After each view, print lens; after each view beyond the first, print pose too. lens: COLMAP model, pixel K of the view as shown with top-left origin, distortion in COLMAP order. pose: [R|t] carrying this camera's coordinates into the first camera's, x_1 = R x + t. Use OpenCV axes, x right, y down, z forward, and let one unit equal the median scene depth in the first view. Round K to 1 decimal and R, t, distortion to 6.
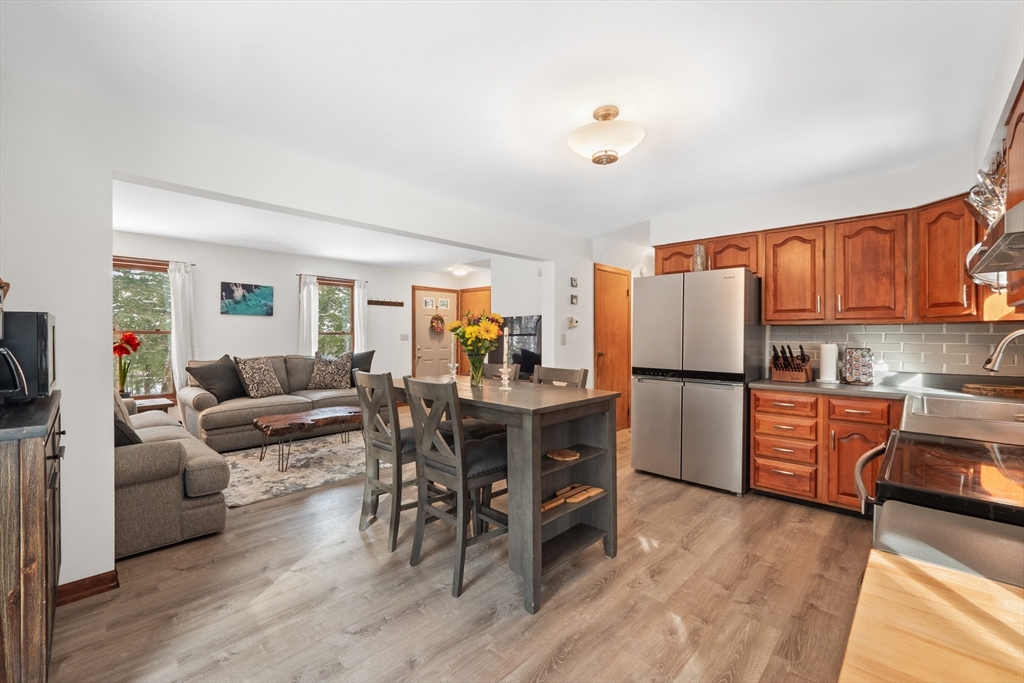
lens RADIAL K [[433.5, 0, 505.3], [0, 433.5, 337.7], [0, 0, 1]] dist [0.001158, -0.000030]
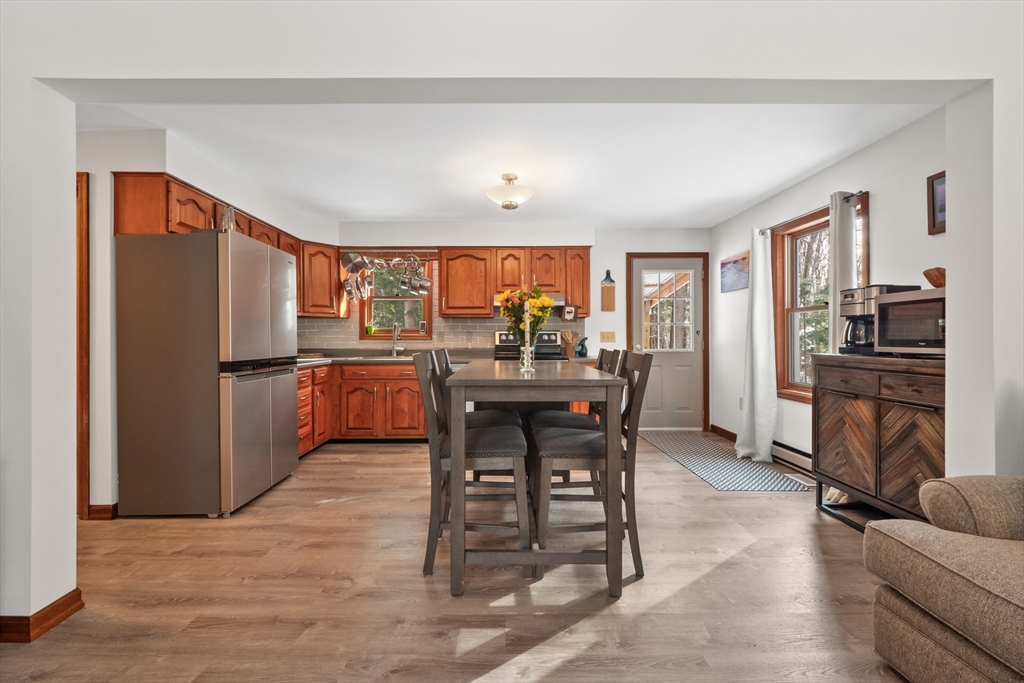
lens RADIAL K [[433.5, 0, 504.8], [0, 433.5, 338.9], [0, 0, 1]] dist [0.001158, -0.000030]
pose [[-0.701238, -0.004703, 0.712912, -0.611545], [0.001220, 0.999969, 0.007797, 0.035268], [-0.712926, 0.006337, -0.701211, 1.479786]]
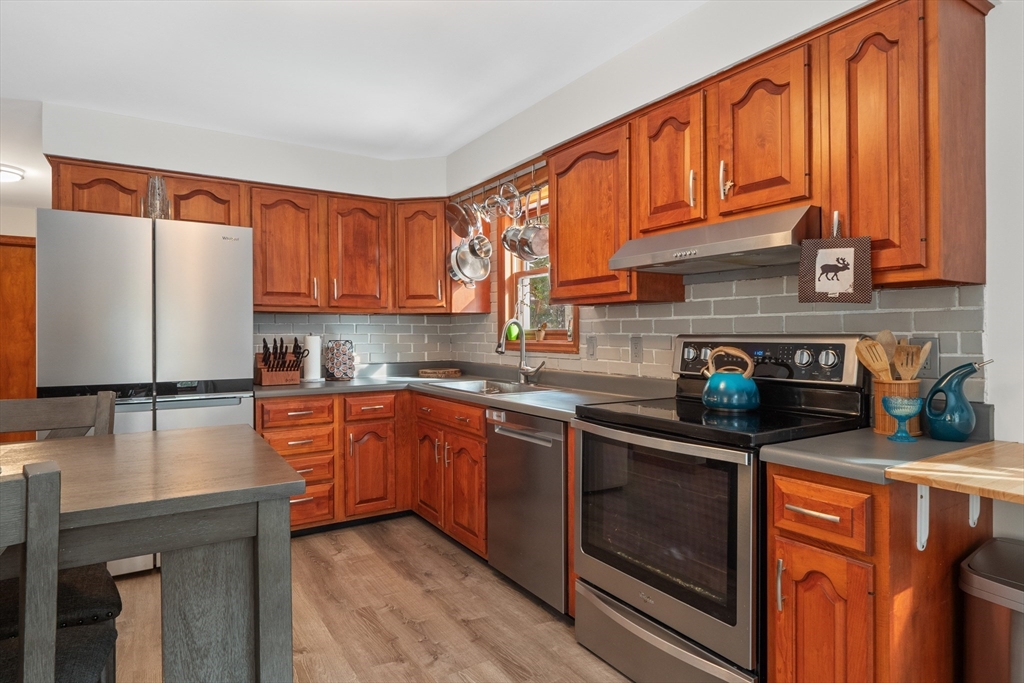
lens RADIAL K [[568.5, 0, 510.2], [0, 568.5, 336.7], [0, 0, 1]] dist [0.000540, -0.000106]
pose [[0.240689, -0.012483, 0.970522, -0.265022], [0.009598, 0.999899, 0.010480, 0.008986], [-0.970555, 0.006792, 0.240785, 0.398326]]
